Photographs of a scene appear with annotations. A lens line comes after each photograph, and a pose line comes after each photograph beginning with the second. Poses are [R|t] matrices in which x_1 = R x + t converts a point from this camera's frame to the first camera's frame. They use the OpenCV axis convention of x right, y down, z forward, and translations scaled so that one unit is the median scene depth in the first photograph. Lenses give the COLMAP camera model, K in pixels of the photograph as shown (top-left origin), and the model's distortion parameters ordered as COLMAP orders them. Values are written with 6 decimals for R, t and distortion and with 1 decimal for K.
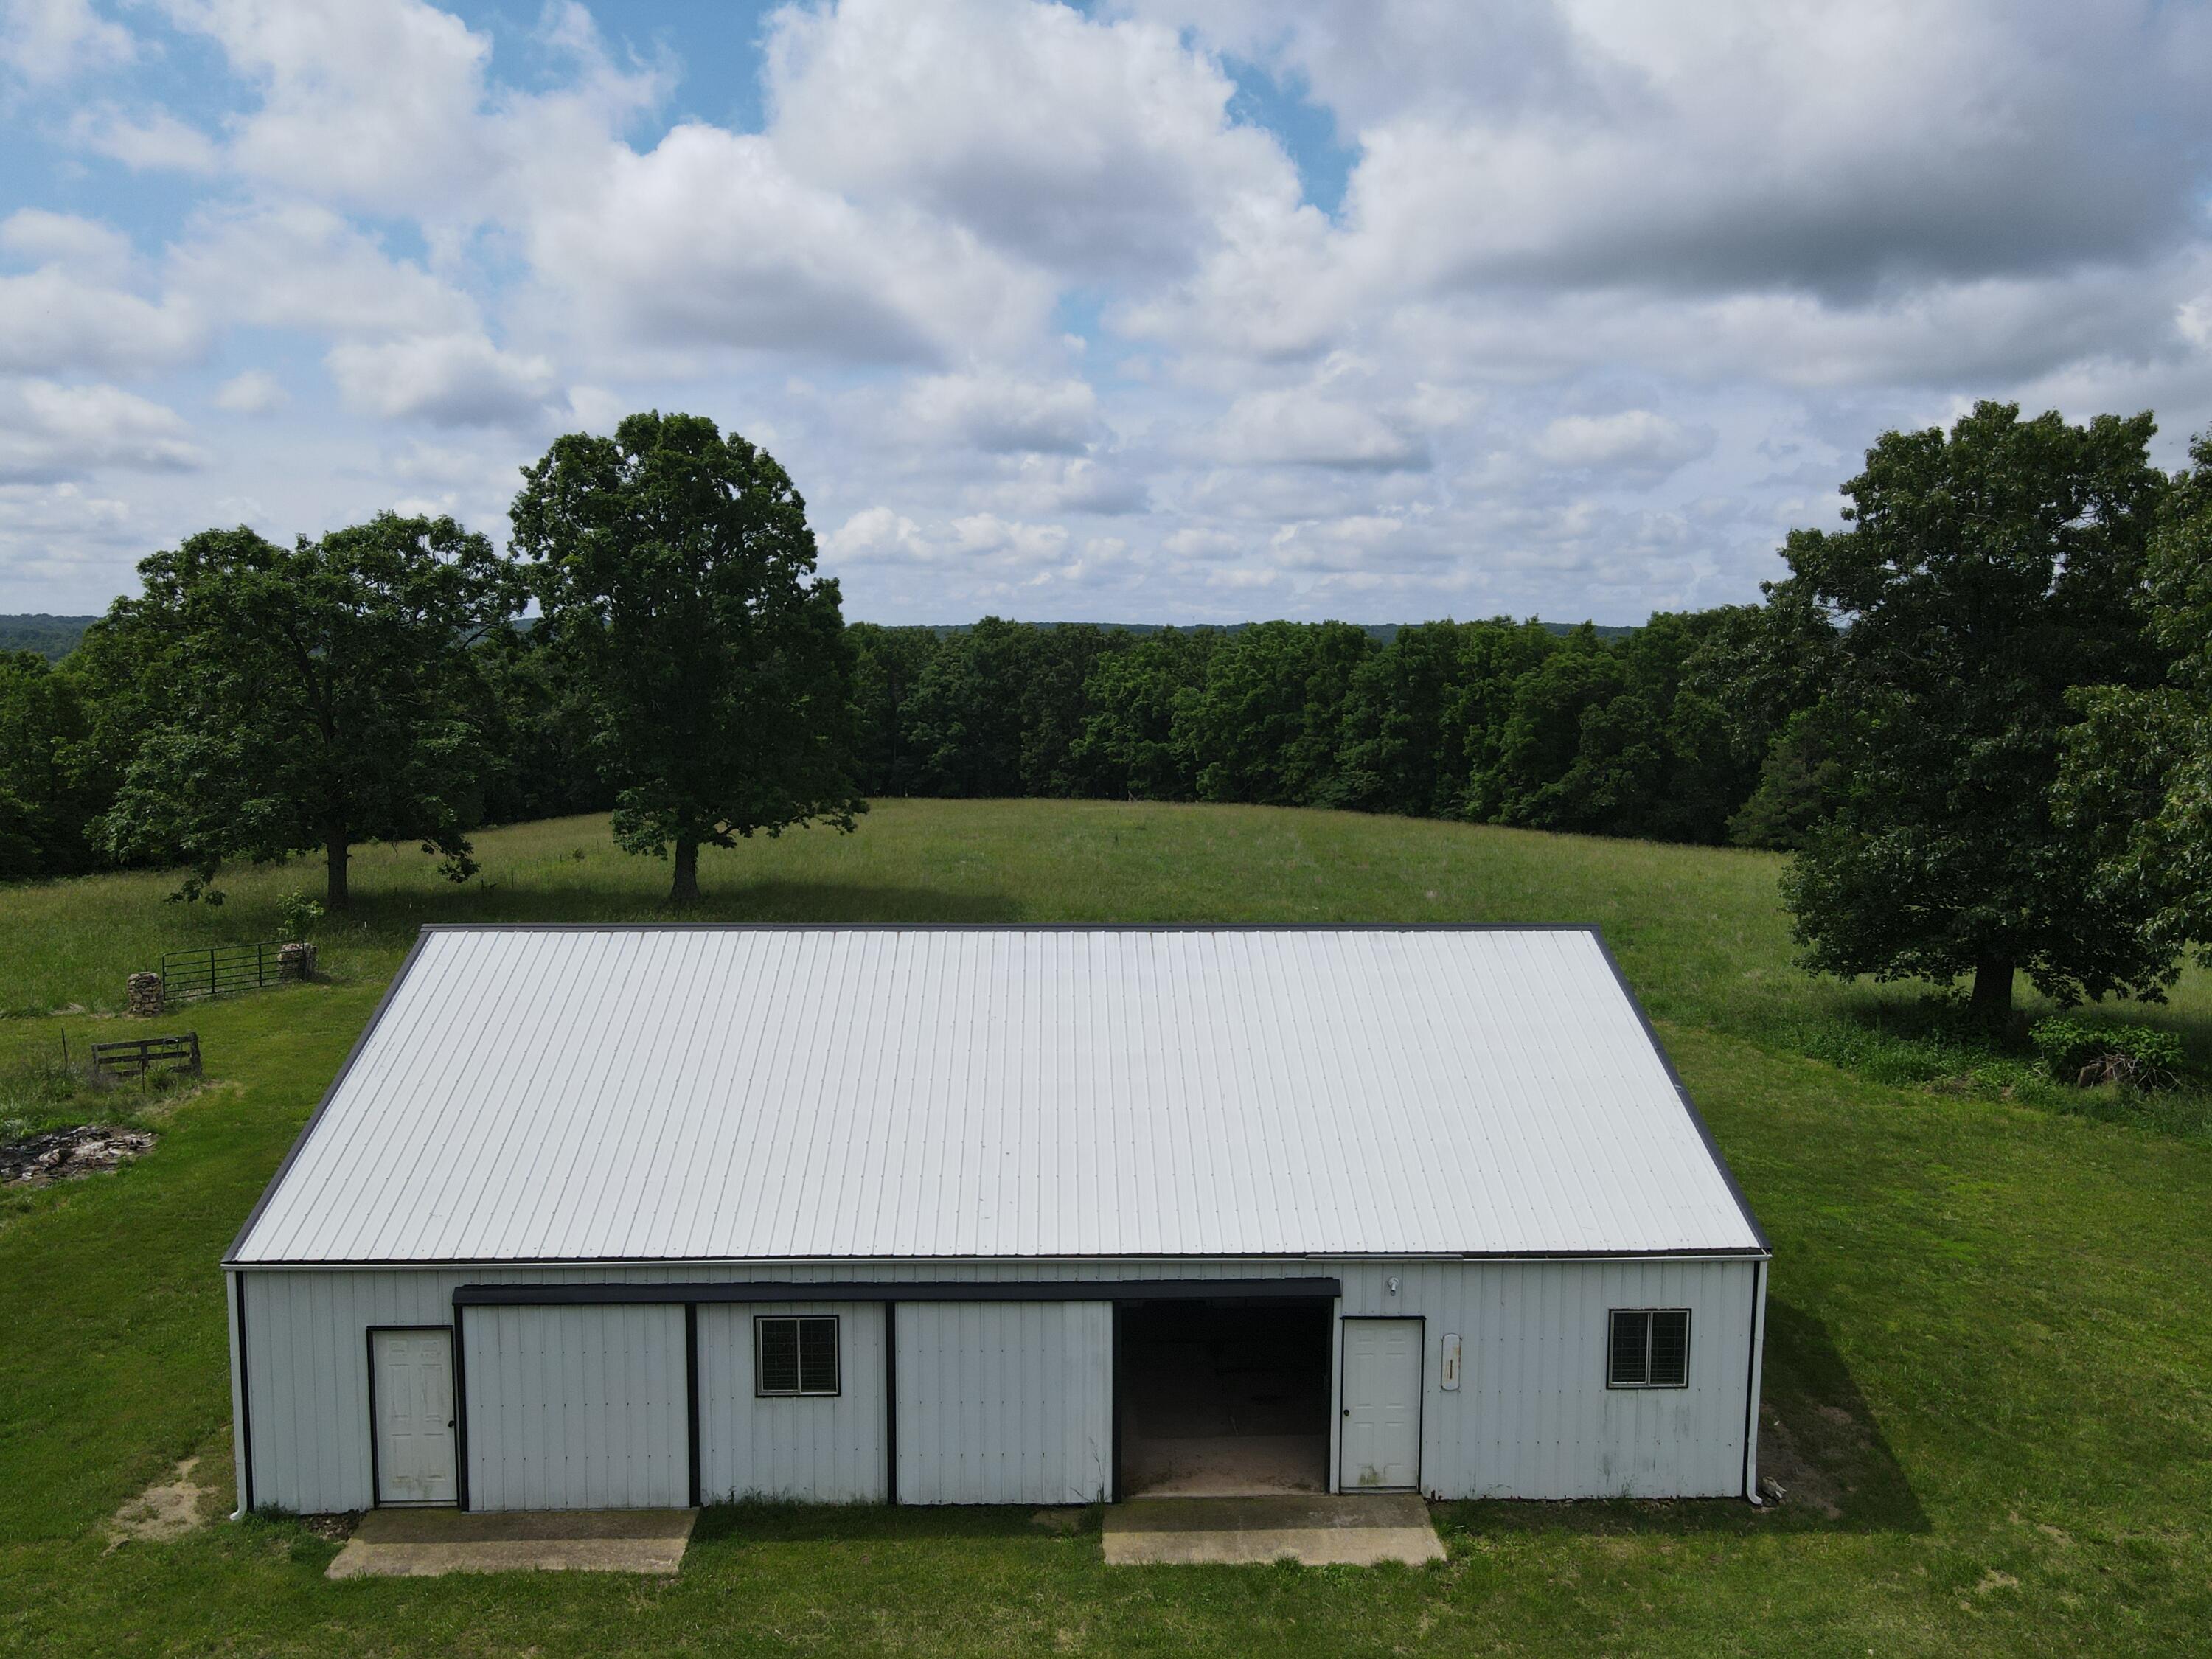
lens RADIAL K [[1637.3, 0, 1106.0], [0, 1637.3, 829.5], [0, 0, 1]] dist [-0.000158, 0.024401]
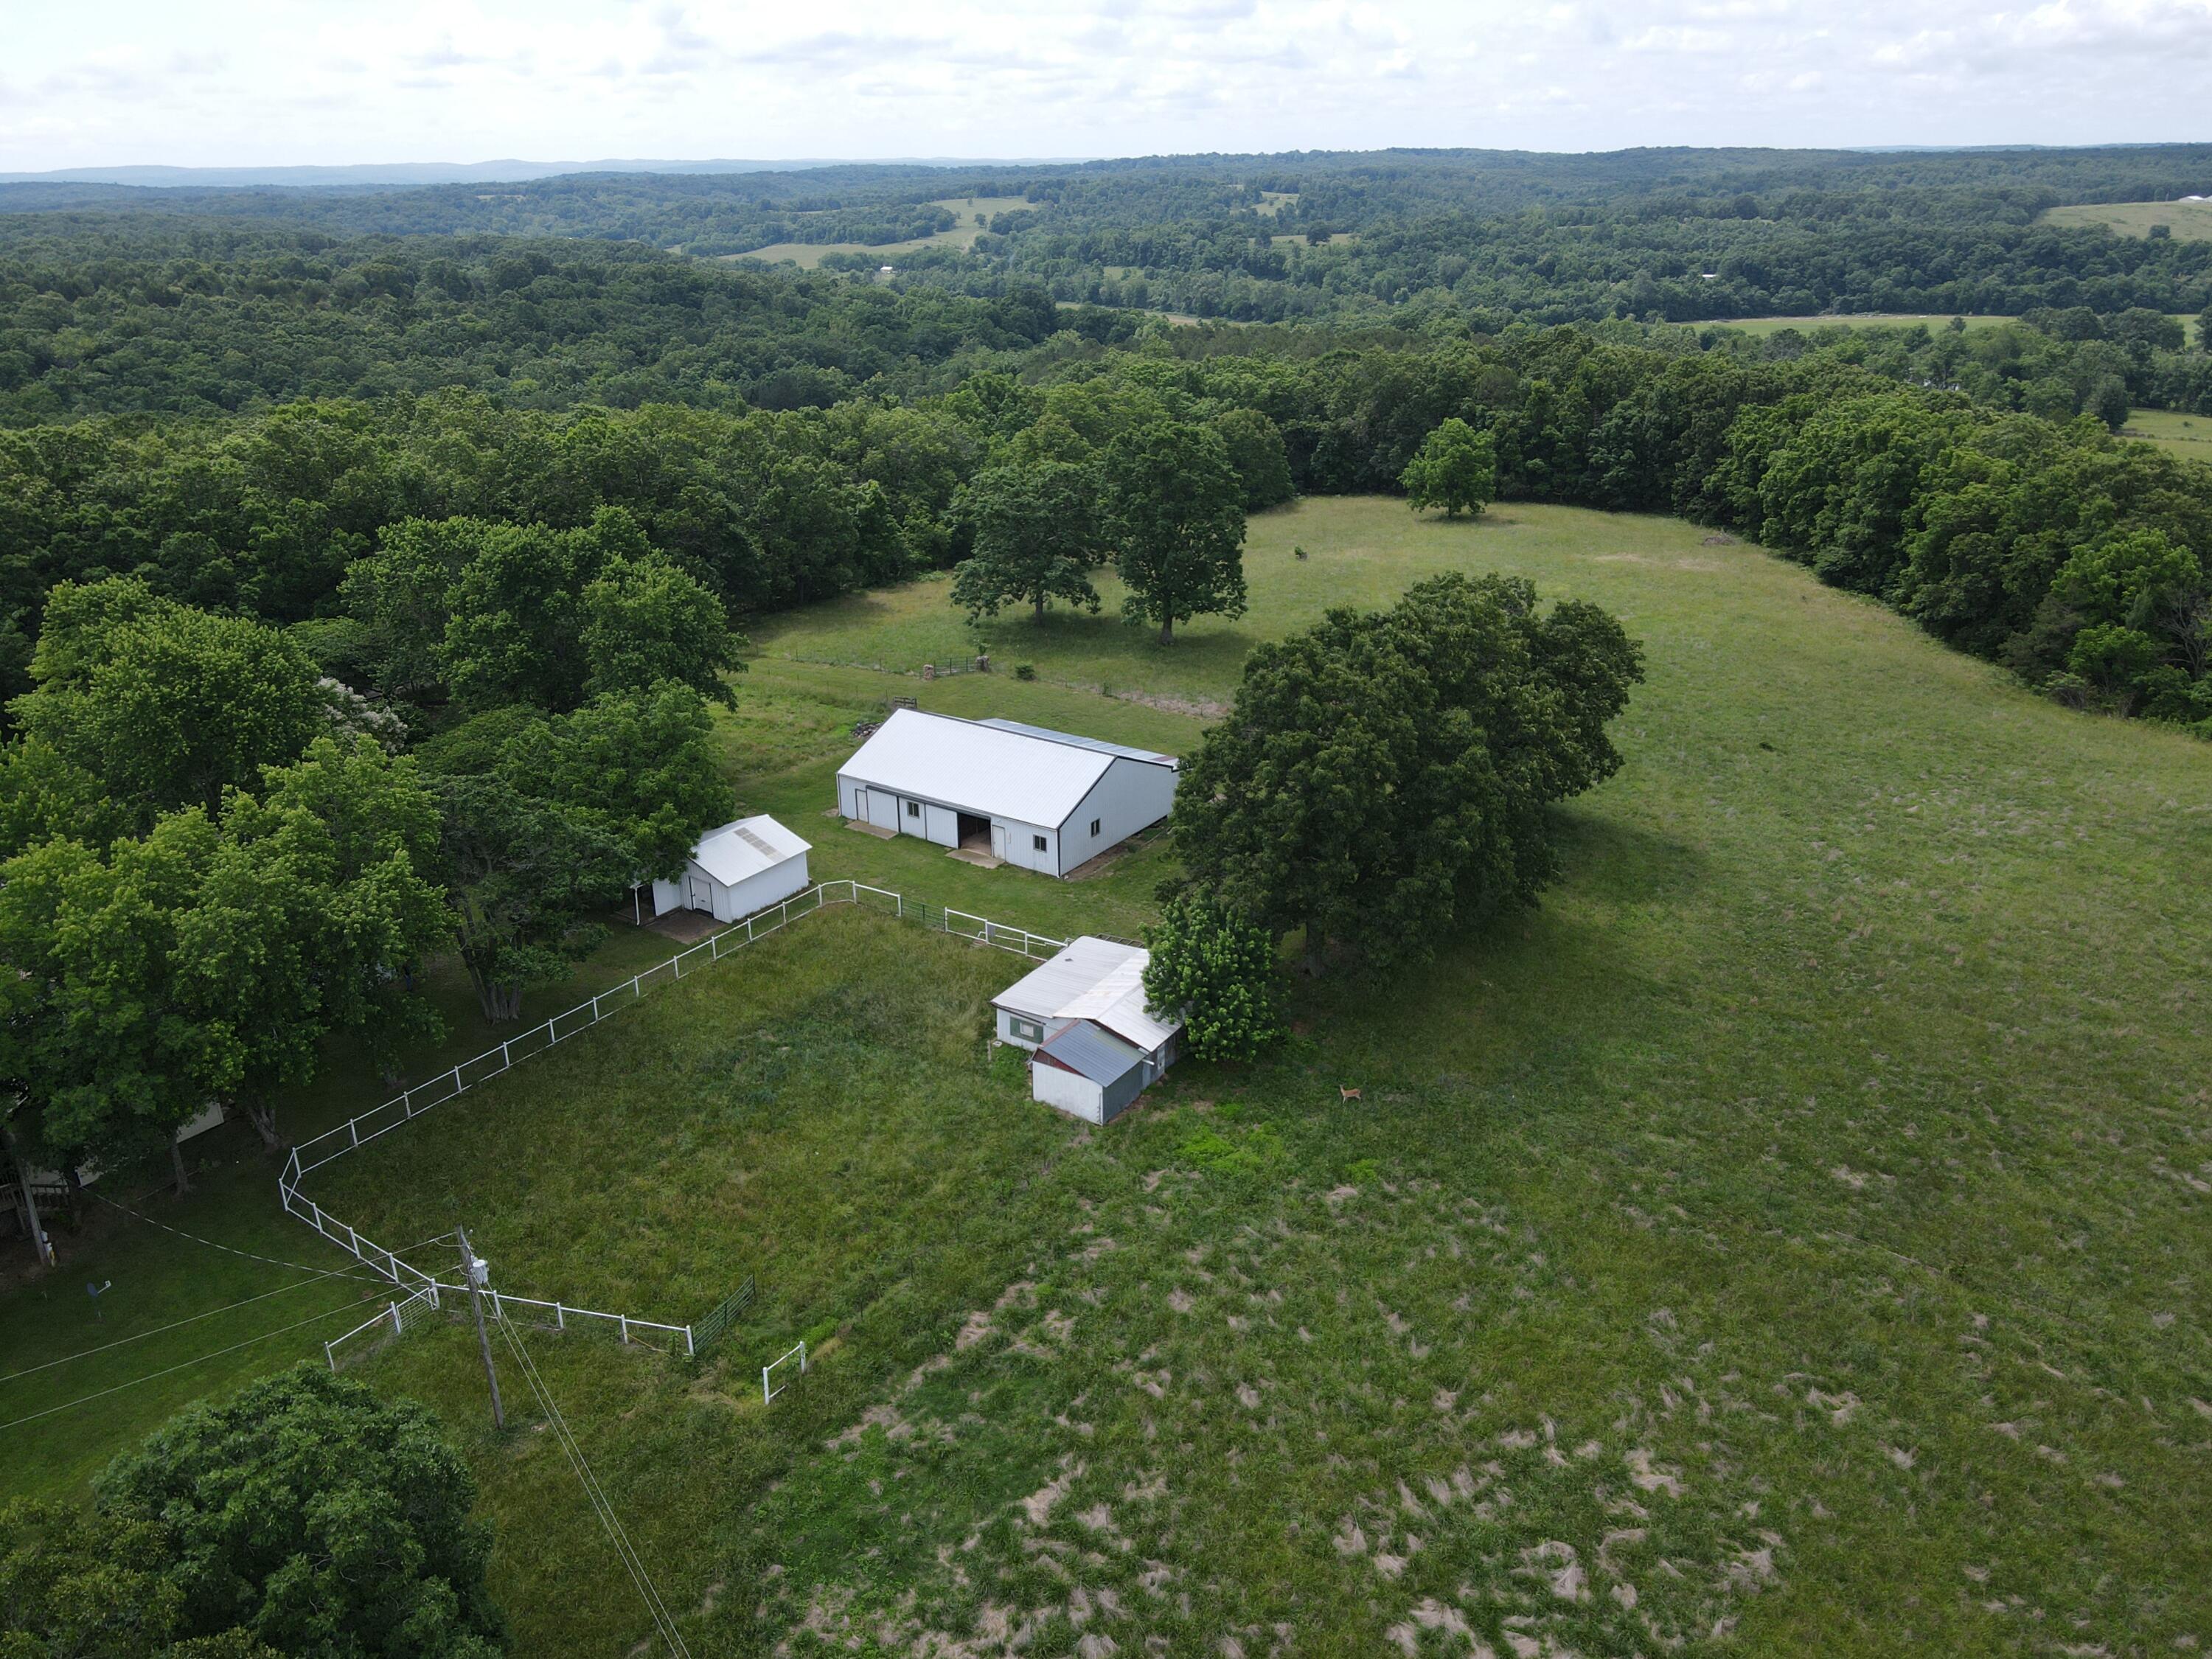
lens RADIAL K [[1637.3, 0, 1106.0], [0, 1637.3, 829.5], [0, 0, 1]] dist [-0.000158, 0.024401]
pose [[0.802879, 0.214963, -0.556036, 0.464803], [-0.055381, 0.955586, 0.289462, -0.168872], [0.593564, -0.201609, 0.779125, -0.395289]]
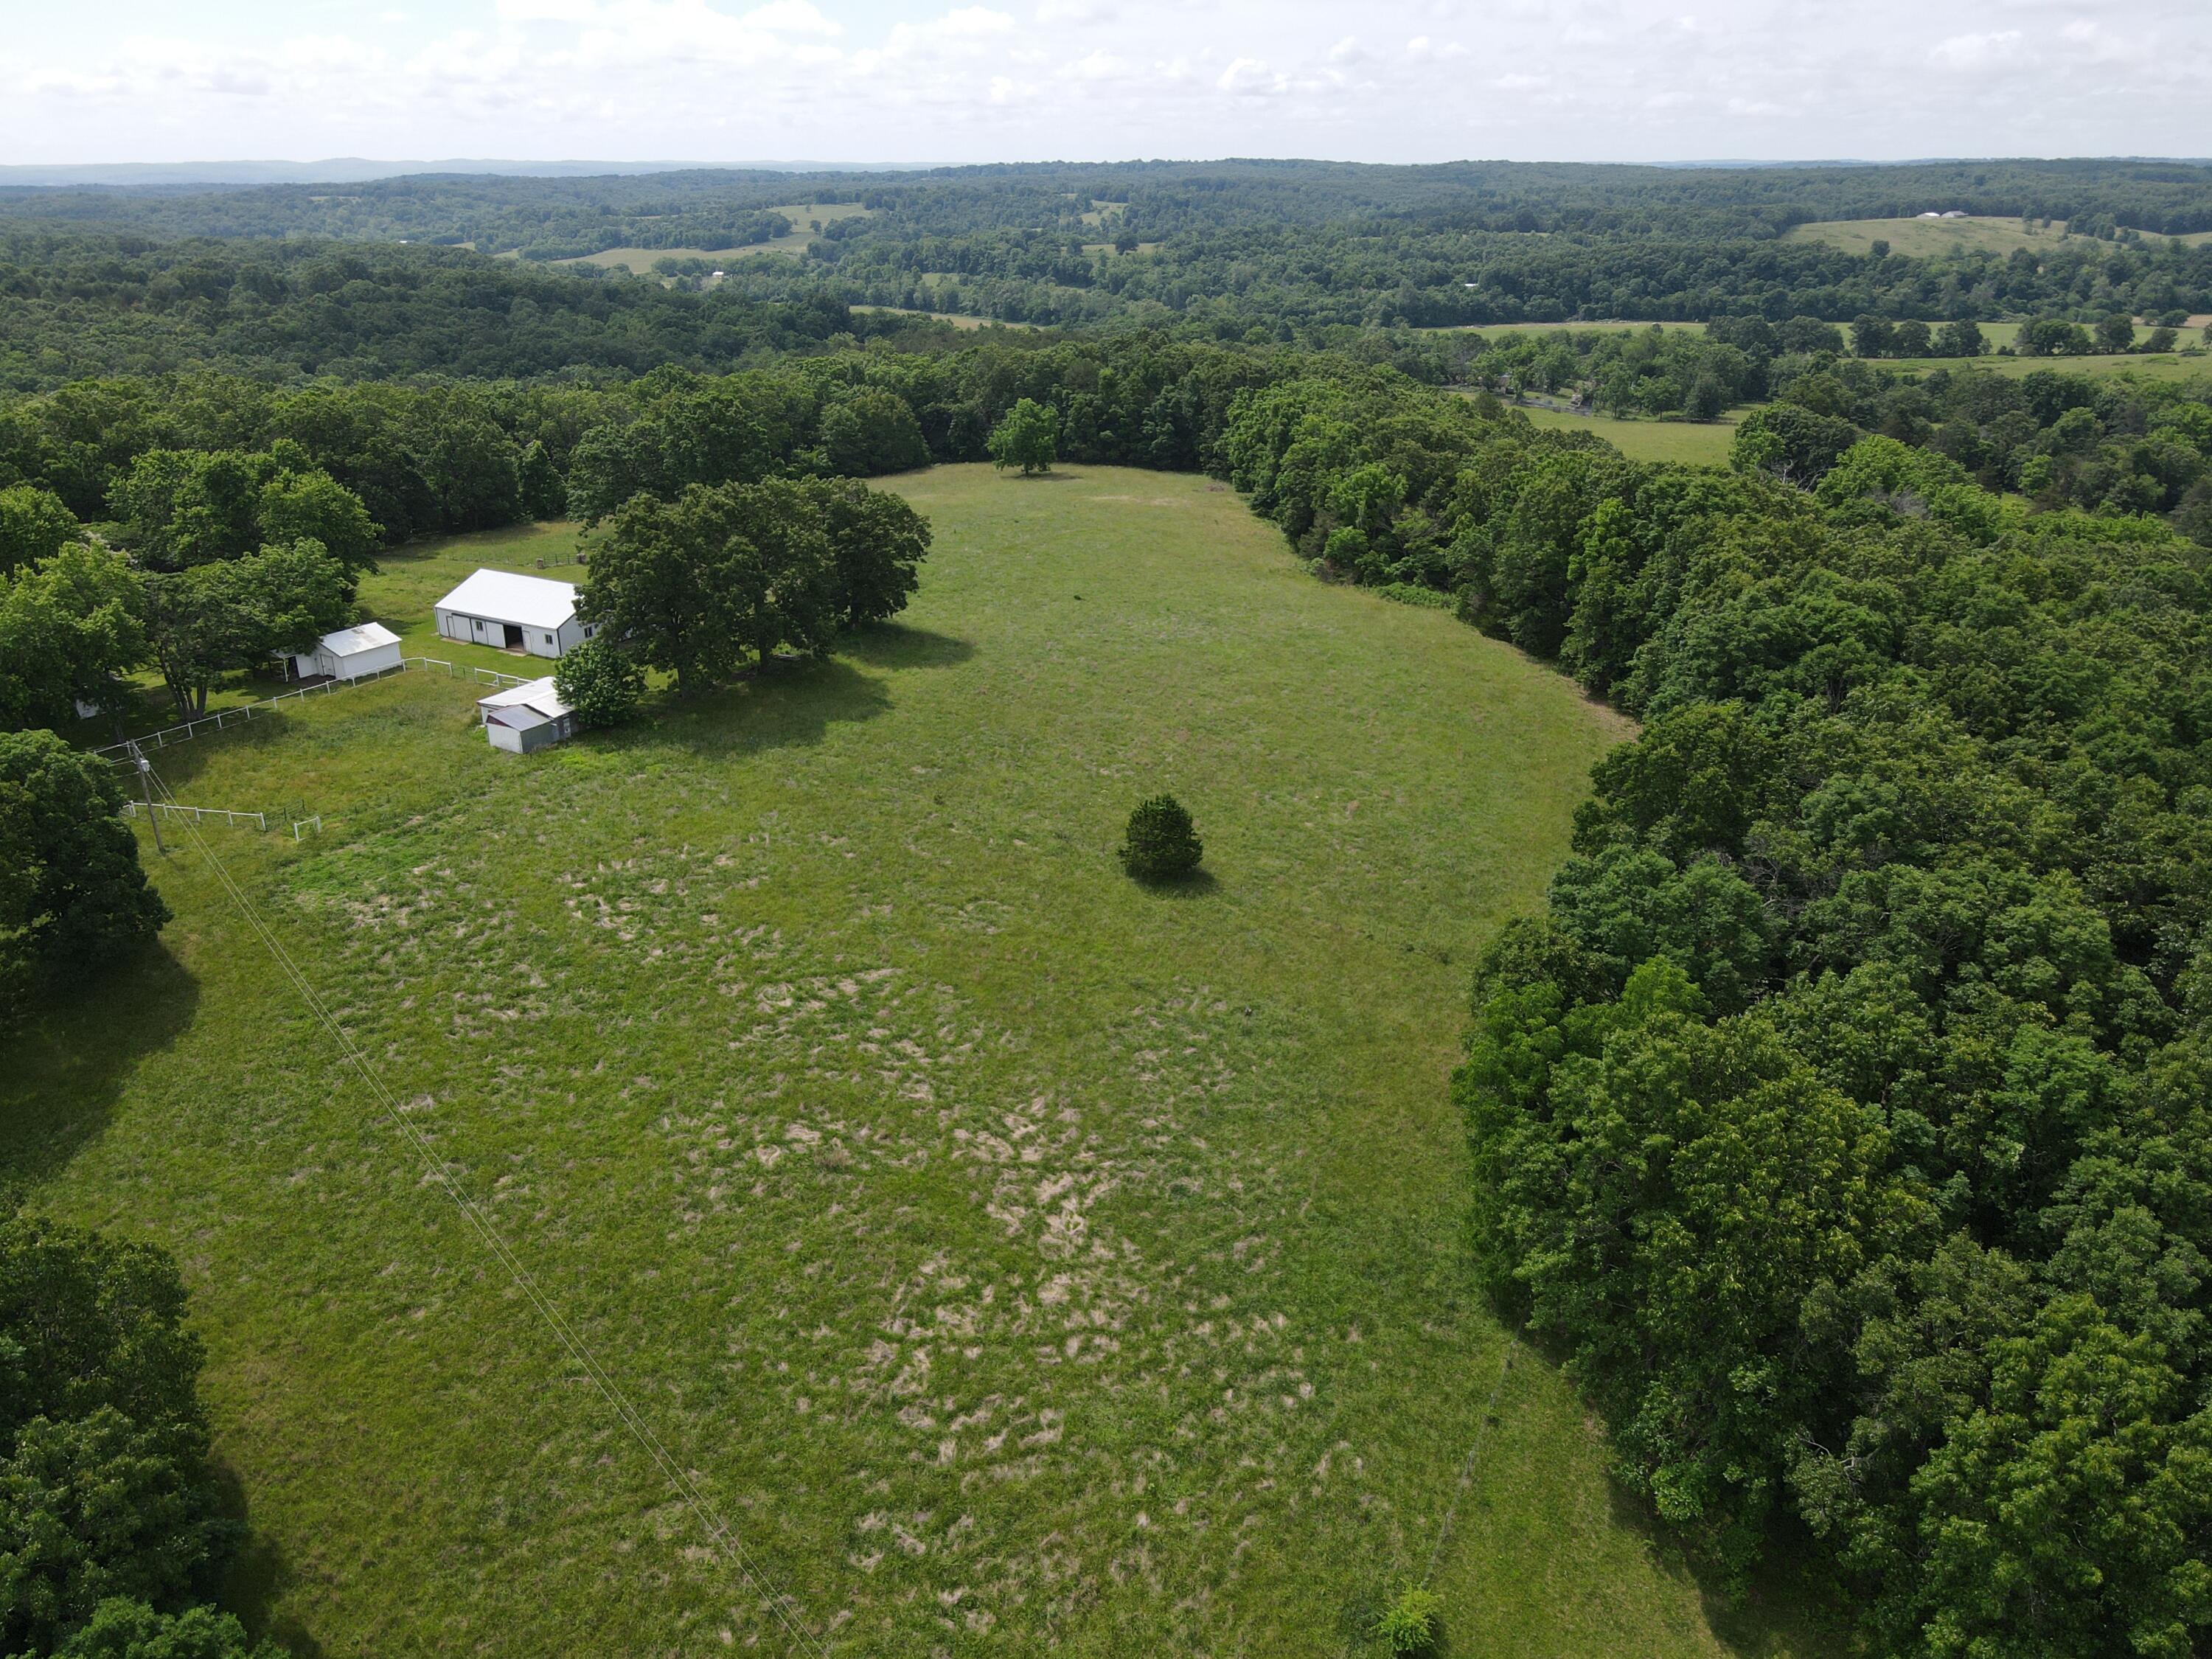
lens RADIAL K [[1634.7, 0, 1111.4], [0, 1634.7, 838.4], [0, 0, 1]] dist [0.005270, 0.010867]
pose [[0.847224, 0.198474, -0.492768, 0.990170], [-0.056654, 0.956054, 0.287666, -0.177912], [0.528206, -0.215800, 0.821236, -0.635684]]
